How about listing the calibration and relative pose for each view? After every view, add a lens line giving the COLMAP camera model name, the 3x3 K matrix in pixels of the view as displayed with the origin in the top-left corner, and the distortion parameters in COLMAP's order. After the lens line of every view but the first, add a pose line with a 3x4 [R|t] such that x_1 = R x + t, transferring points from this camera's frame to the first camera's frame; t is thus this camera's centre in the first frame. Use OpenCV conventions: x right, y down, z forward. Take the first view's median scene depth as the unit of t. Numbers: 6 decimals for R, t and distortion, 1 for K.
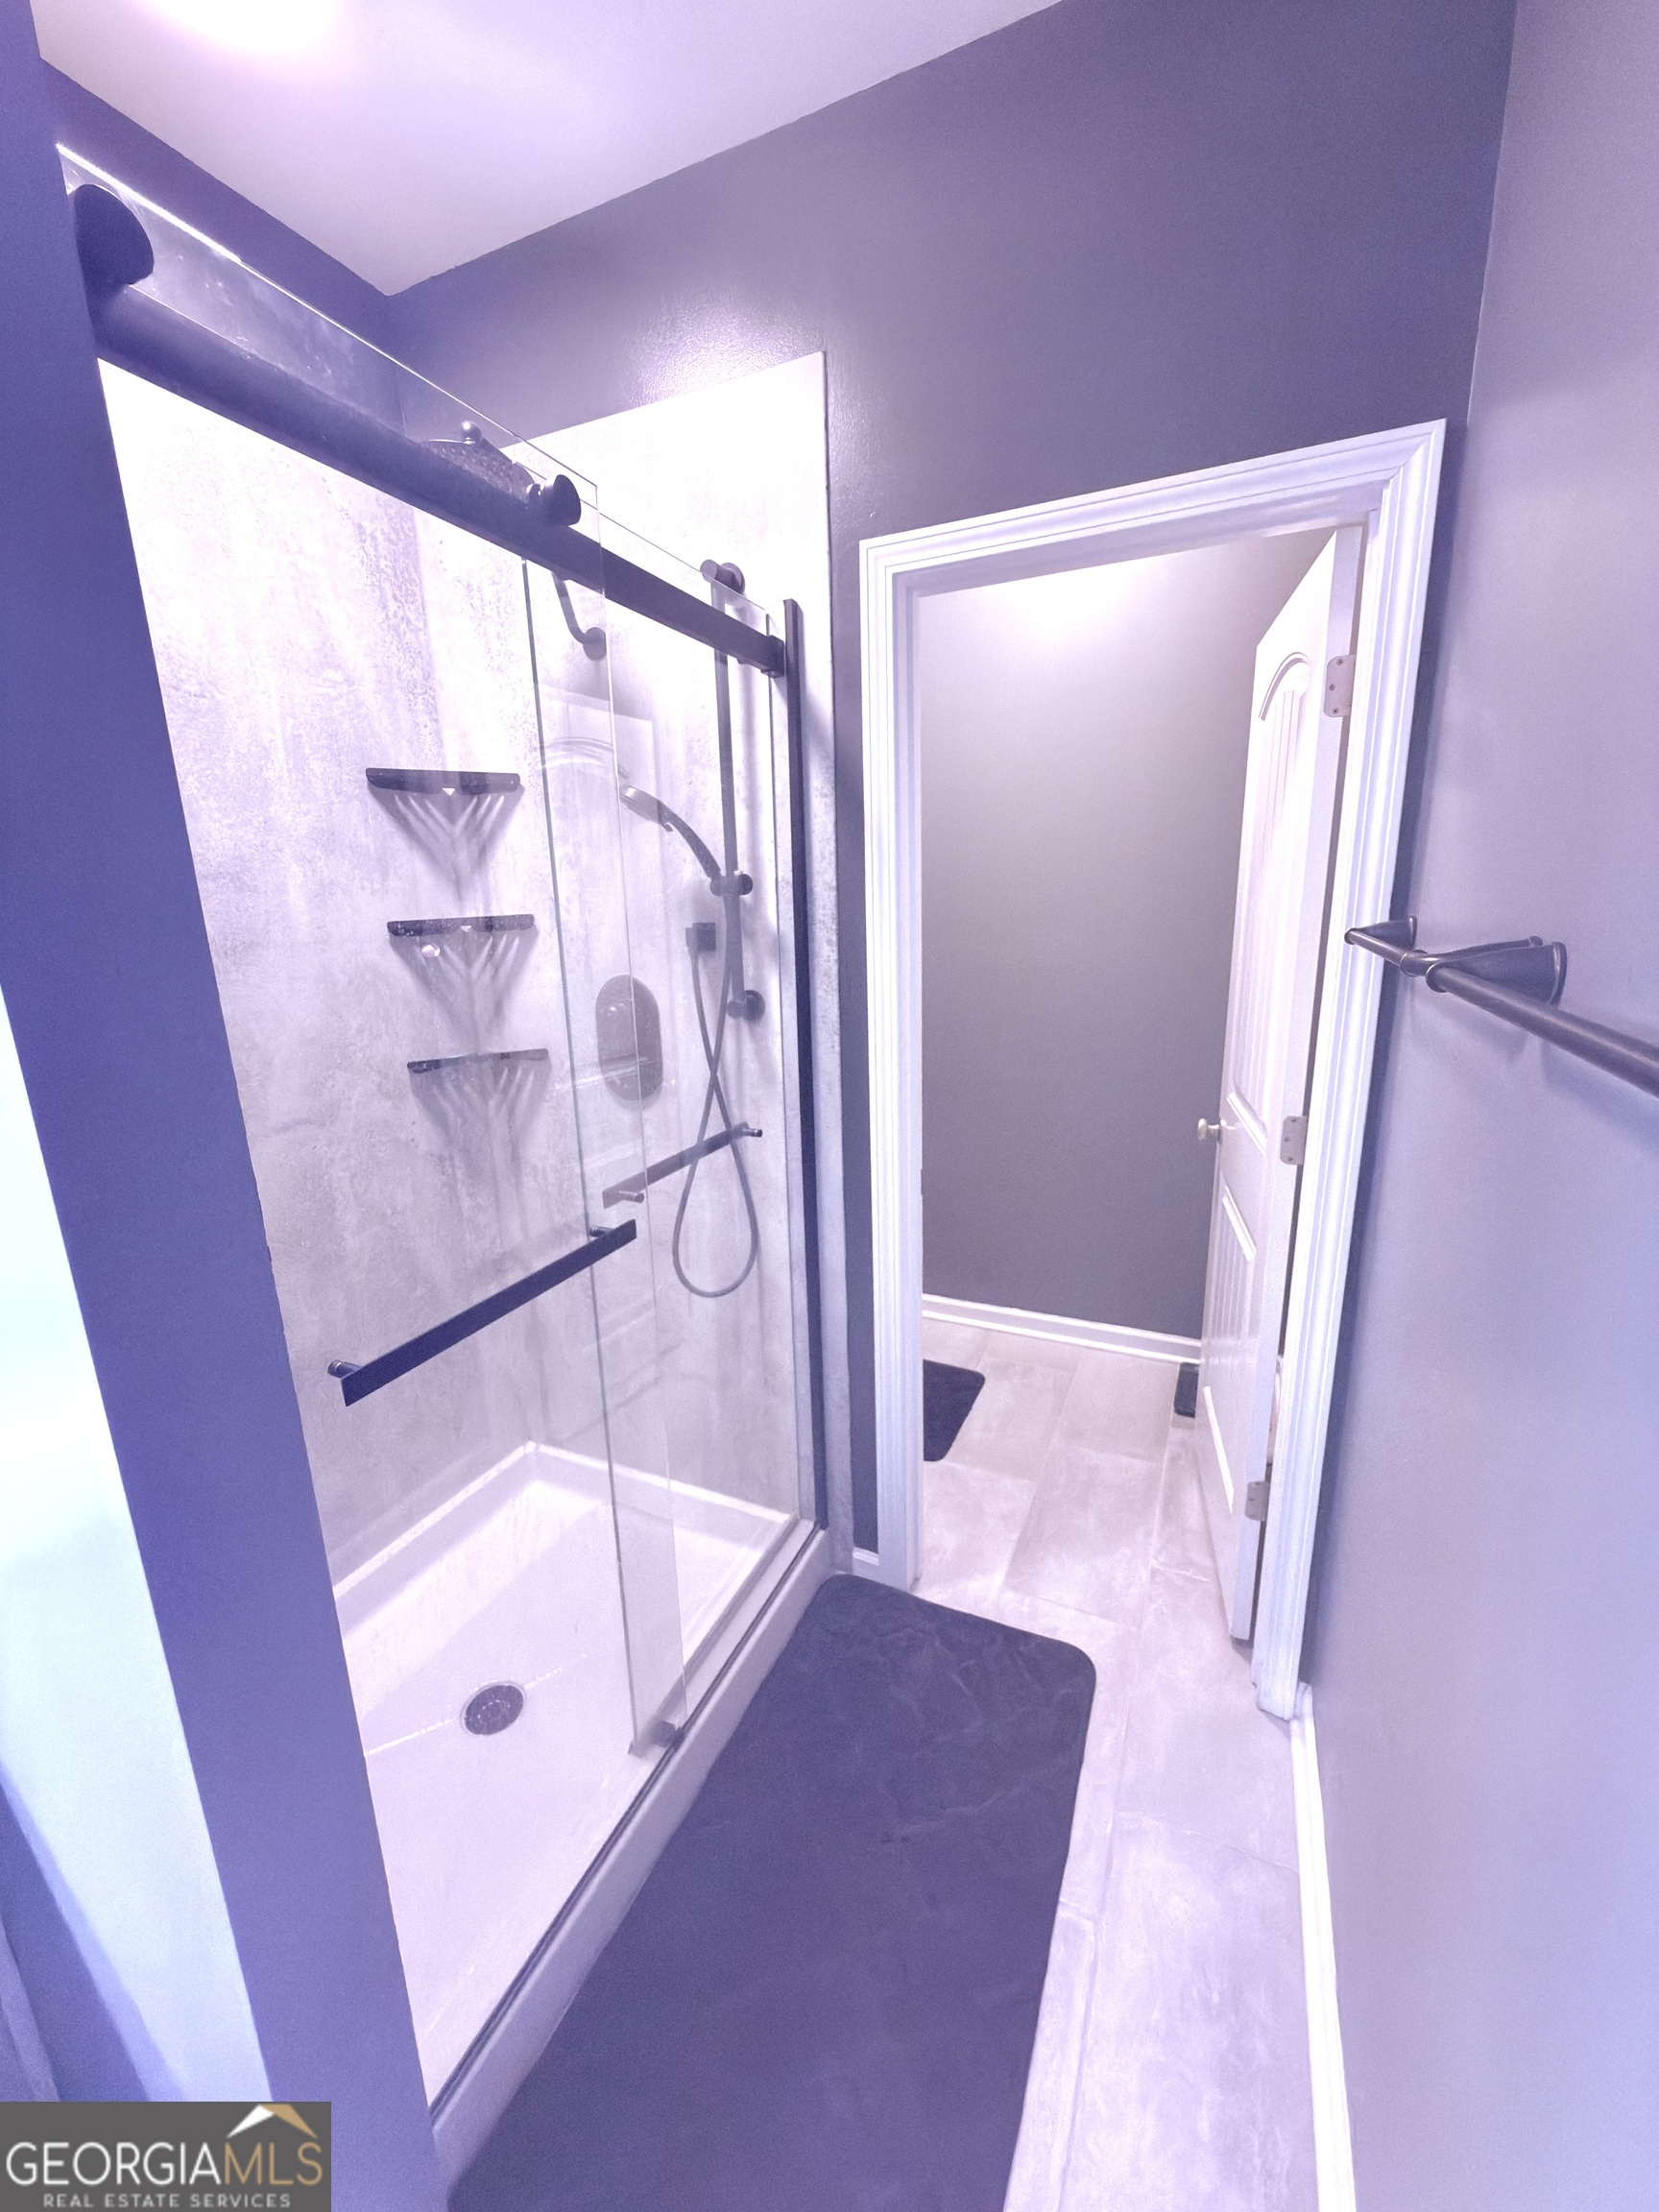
lens RADIAL K [[885.1, 0, 829.5], [0, 885.1, 1106.0], [0, 0, 1]] dist [-0.000002, -0.000313]
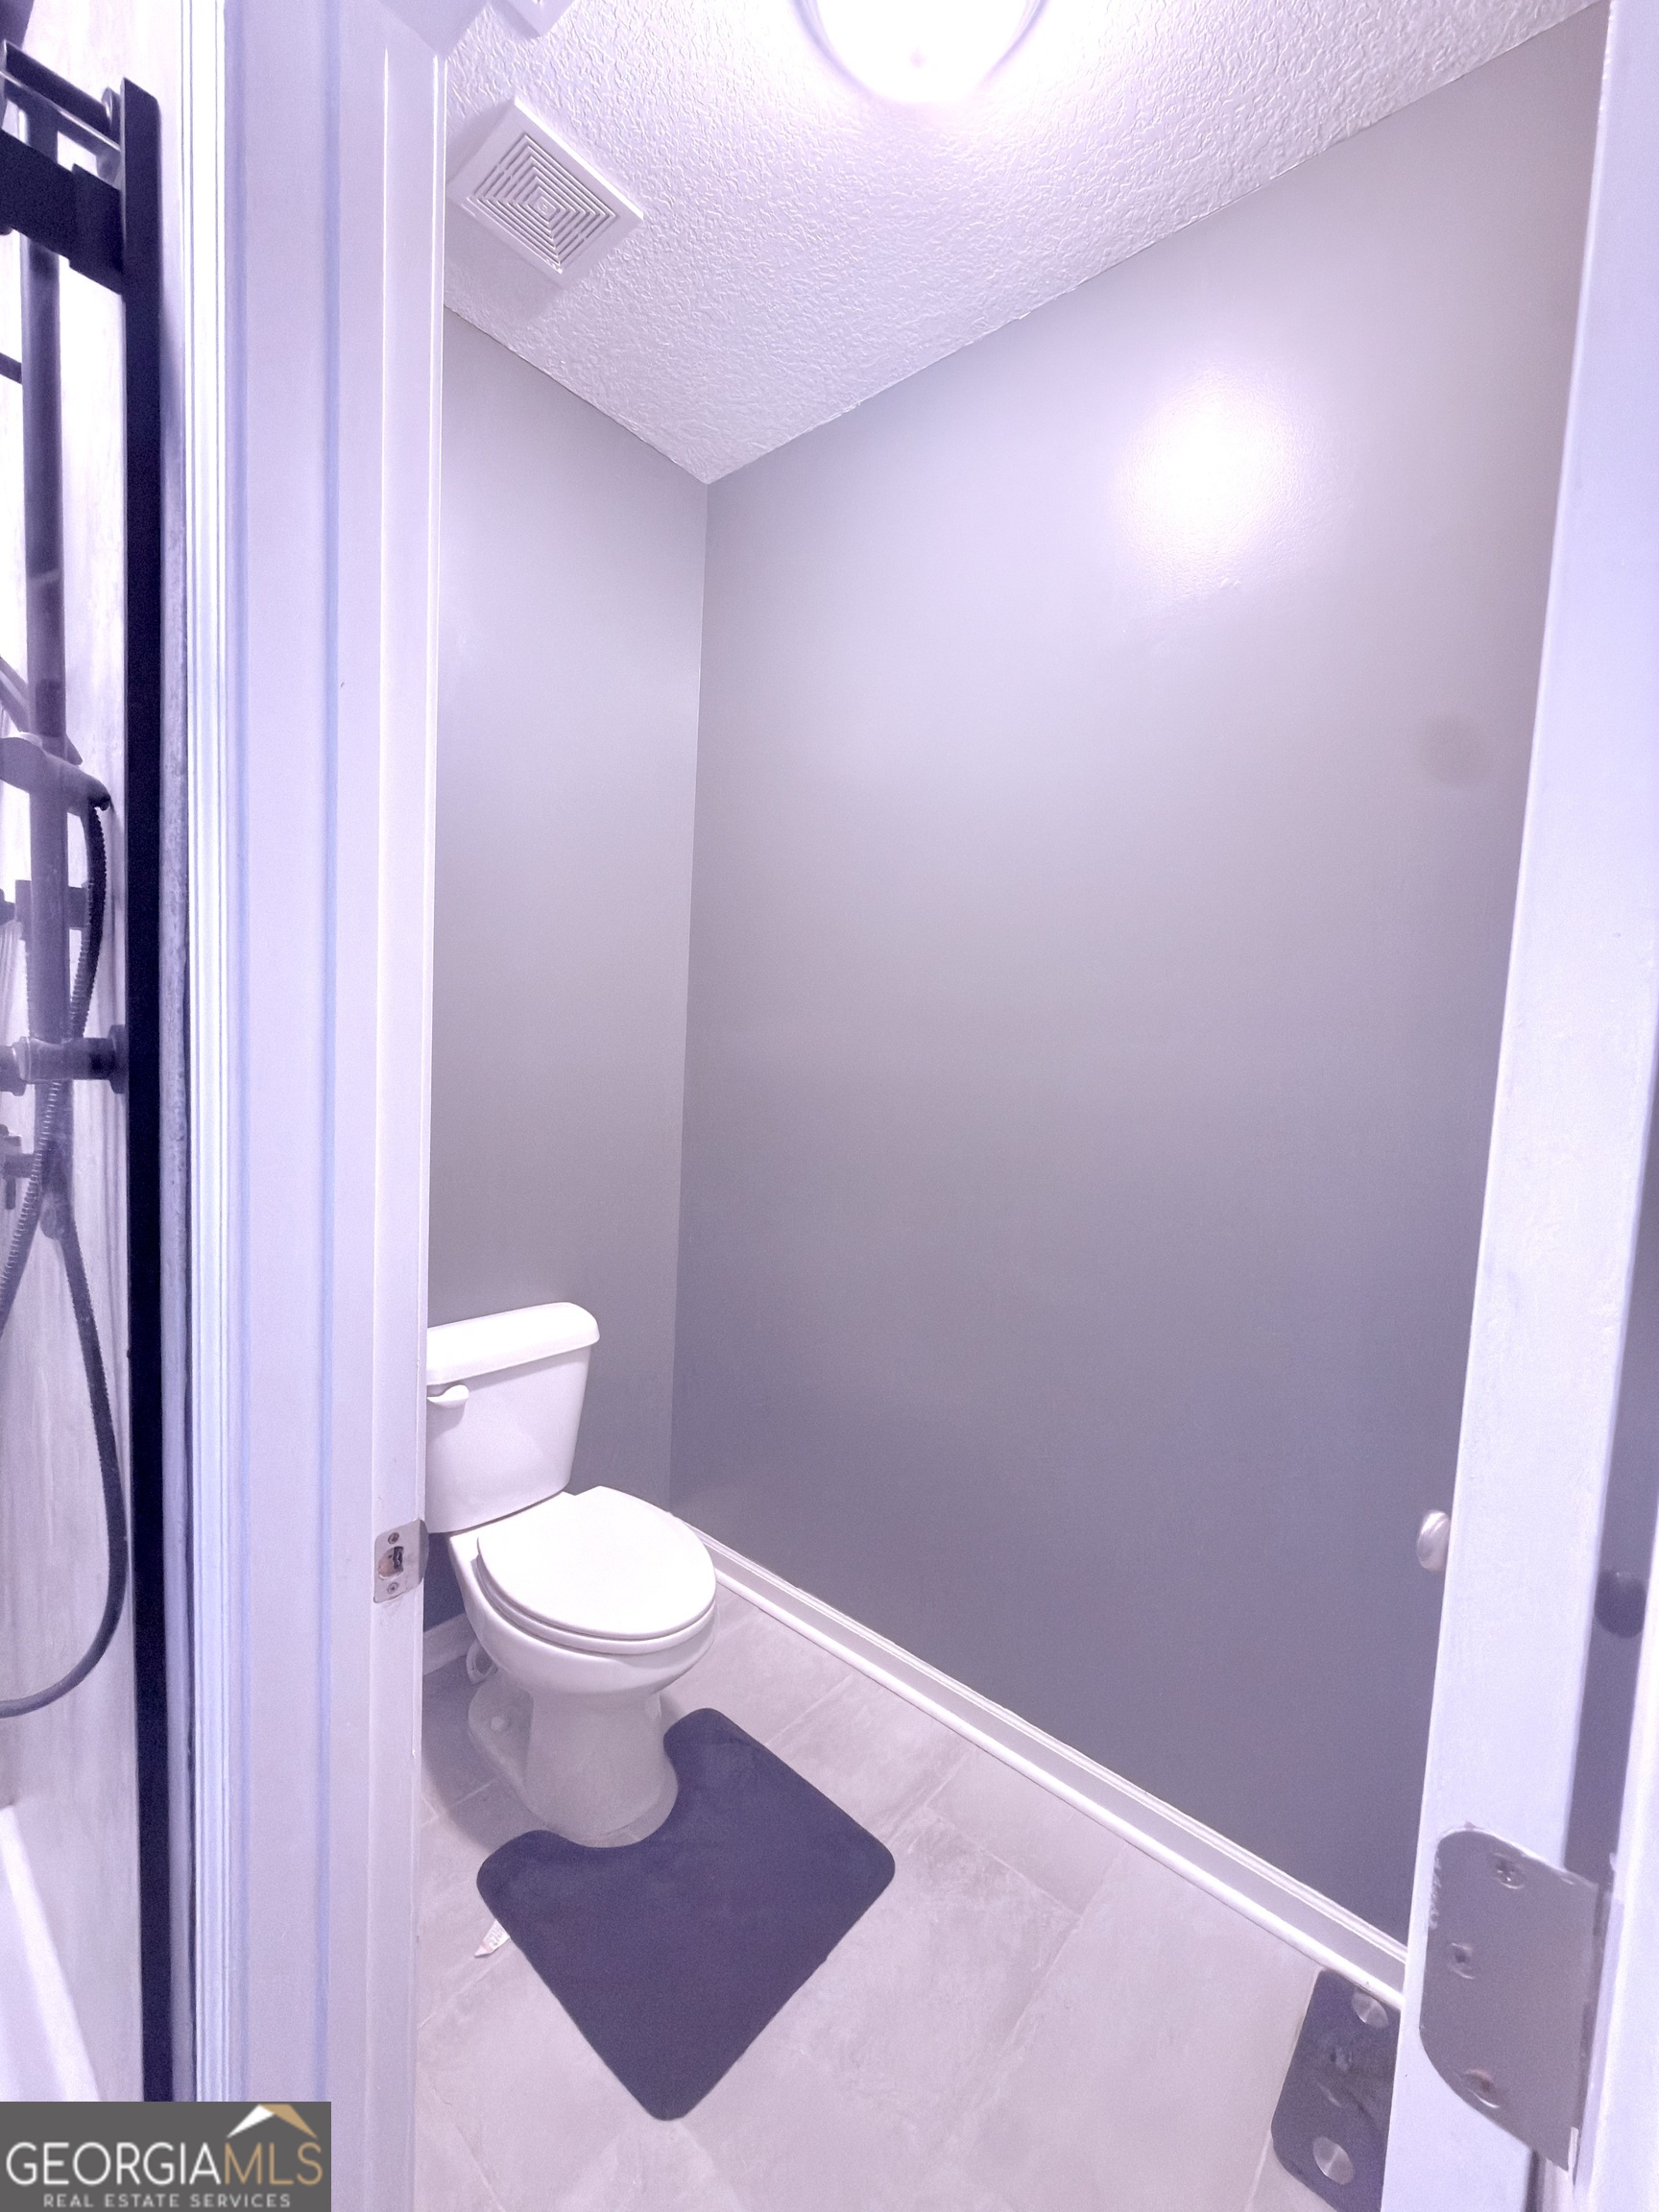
lens RADIAL K [[885.1, 0, 829.5], [0, 885.1, 1106.0], [0, 0, 1]] dist [-0.000002, -0.000313]
pose [[0.958331, 0.087812, -0.271828, 0.250847], [-0.130760, 0.980881, -0.144131, -0.046433], [0.253975, 0.173669, 0.951491, 0.452584]]
